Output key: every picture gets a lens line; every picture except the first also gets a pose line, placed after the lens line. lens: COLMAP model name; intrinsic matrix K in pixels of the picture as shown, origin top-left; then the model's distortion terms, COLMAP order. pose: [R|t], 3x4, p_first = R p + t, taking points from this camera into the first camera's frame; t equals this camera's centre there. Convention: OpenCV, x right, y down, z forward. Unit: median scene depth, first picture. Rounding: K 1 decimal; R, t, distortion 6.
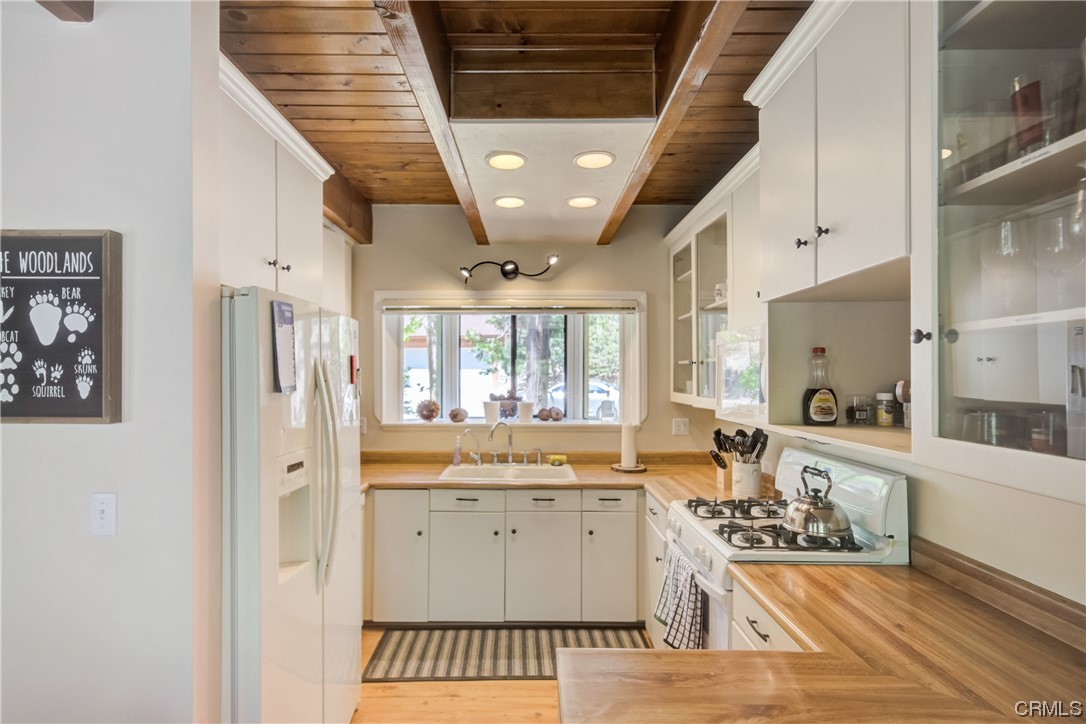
lens RADIAL K [[524.1, 0, 527.6], [0, 524.1, 374.4], [0, 0, 1]] dist [-0.000770, -0.000145]
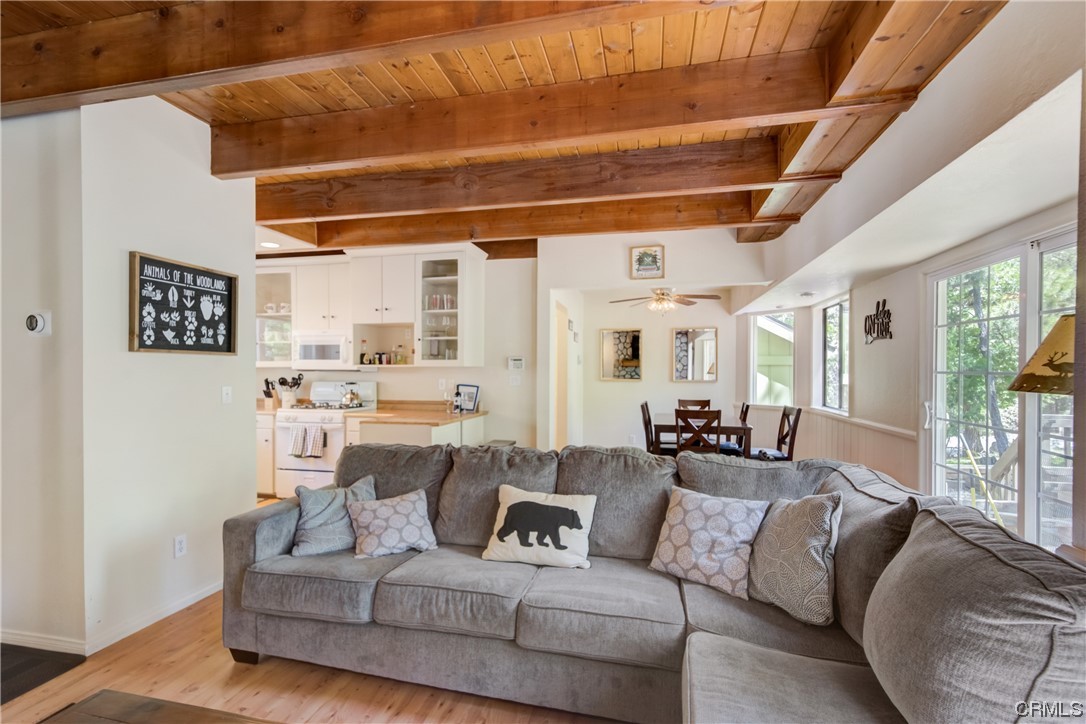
lens RADIAL K [[494.7, 0, 532.1], [0, 494.7, 373.0], [0, 0, 1]] dist [0.008738, -0.000023]
pose [[0.228685, -0.007606, 0.973471, -1.035235], [-0.001098, 0.999967, 0.008071, 0.059102], [-0.973500, -0.002915, 0.228669, -0.322195]]
